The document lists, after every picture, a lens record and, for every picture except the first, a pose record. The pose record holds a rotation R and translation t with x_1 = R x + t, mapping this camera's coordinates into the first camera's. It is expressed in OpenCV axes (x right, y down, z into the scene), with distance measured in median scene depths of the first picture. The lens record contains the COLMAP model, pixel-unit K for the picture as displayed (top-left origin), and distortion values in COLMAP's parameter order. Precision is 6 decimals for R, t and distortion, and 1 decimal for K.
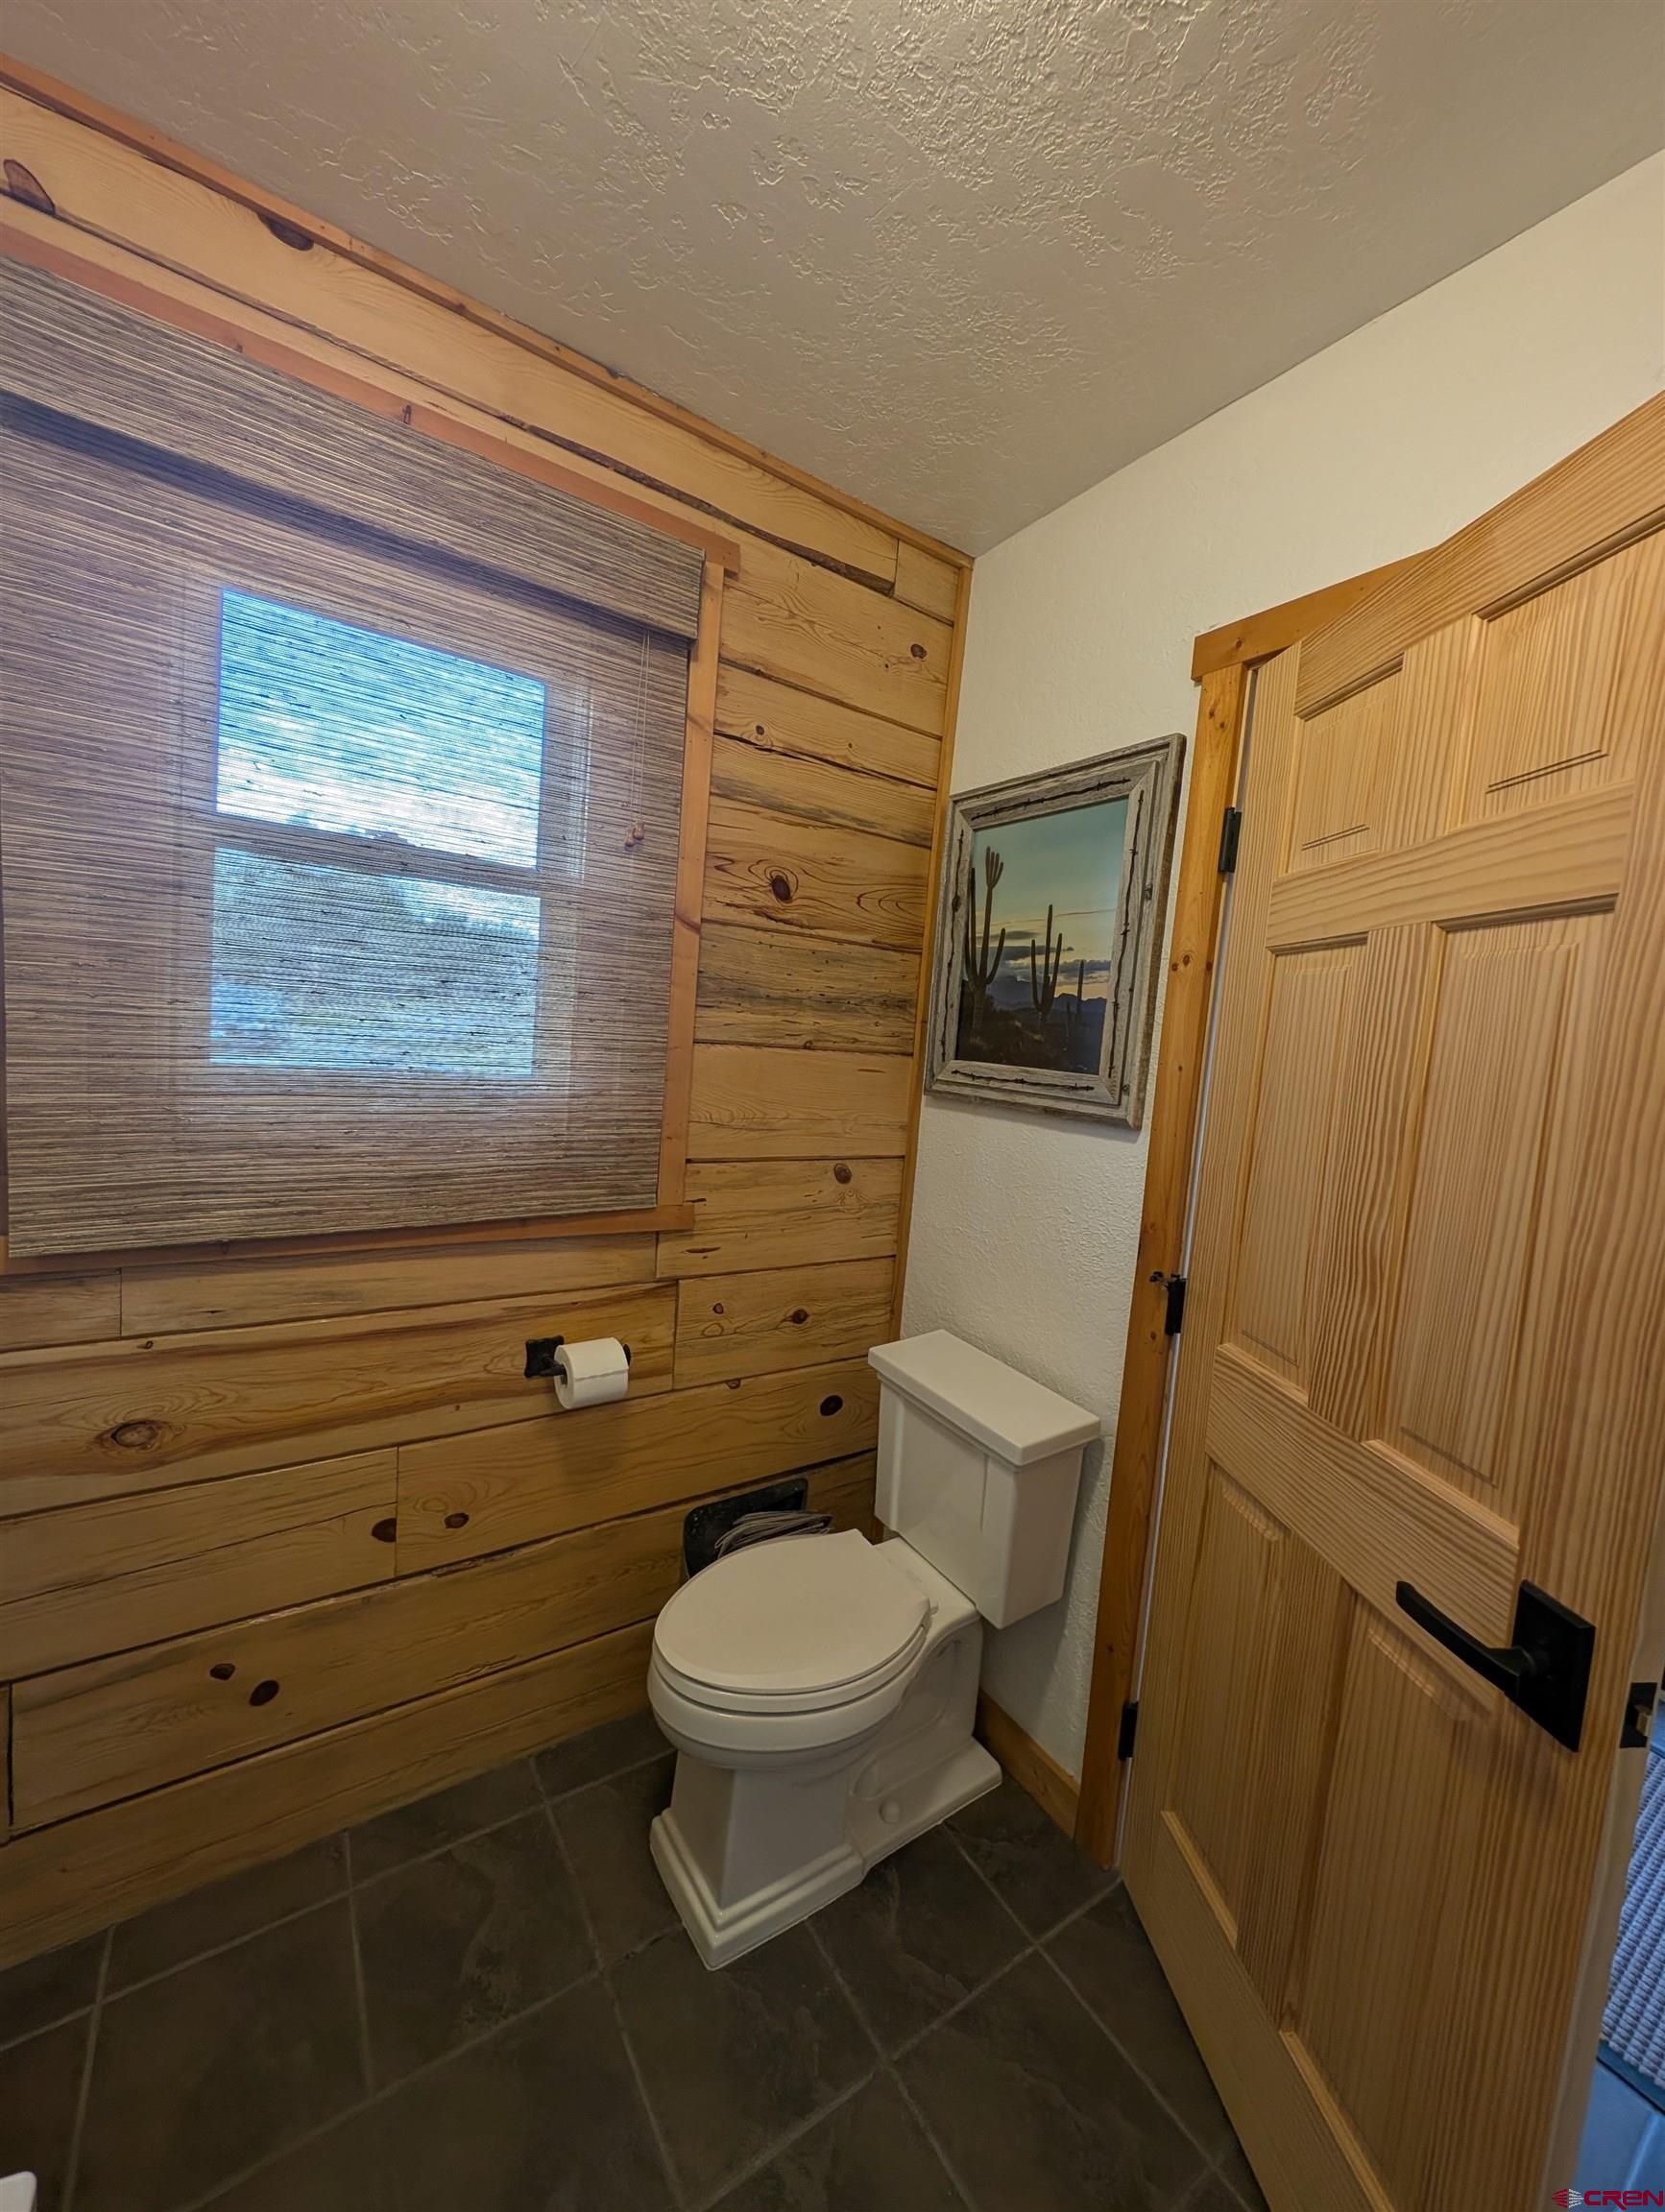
lens RADIAL K [[833.4, 0, 837.9], [0, 833.4, 1108.0], [0, 0, 1]] dist [-0.001965, -0.000274]
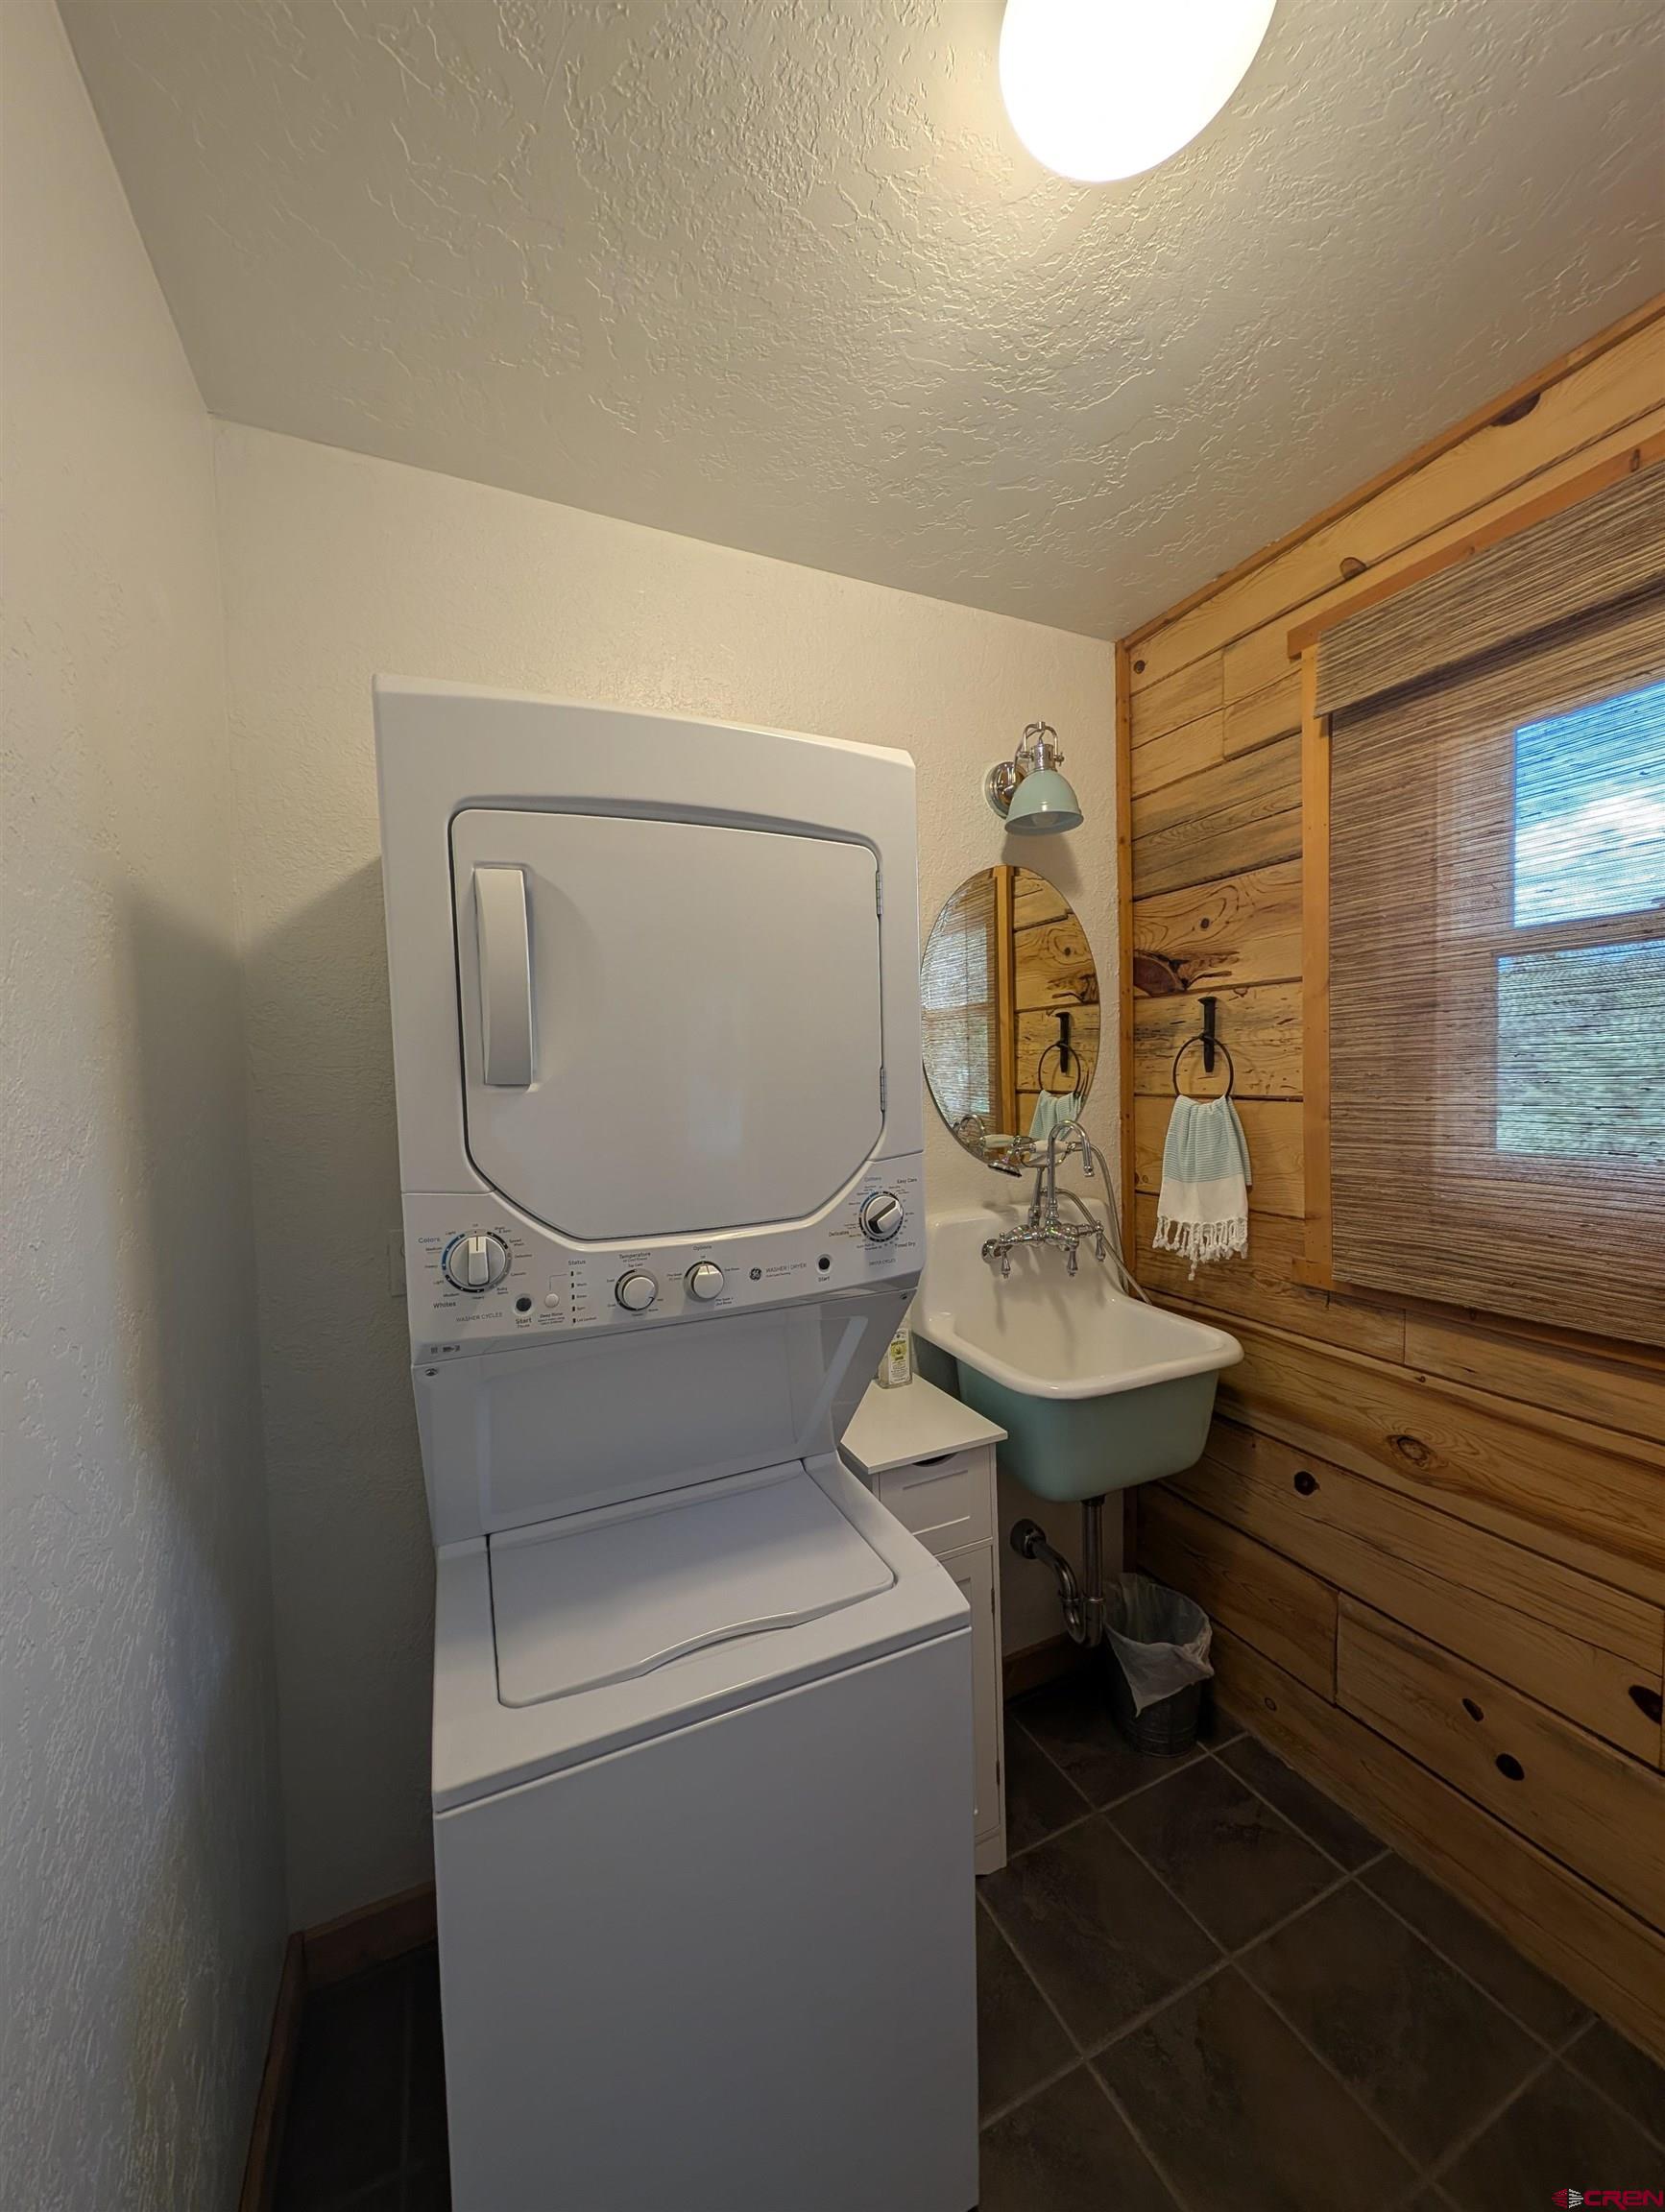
lens RADIAL K [[833.4, 0, 837.9], [0, 833.4, 1108.0], [0, 0, 1]] dist [-0.001965, -0.000274]
pose [[-0.159557, -0.030278, -0.986724, 0.522902], [-0.077376, 0.996838, -0.018077, -0.023119], [0.984152, 0.073465, -0.161396, 0.323976]]
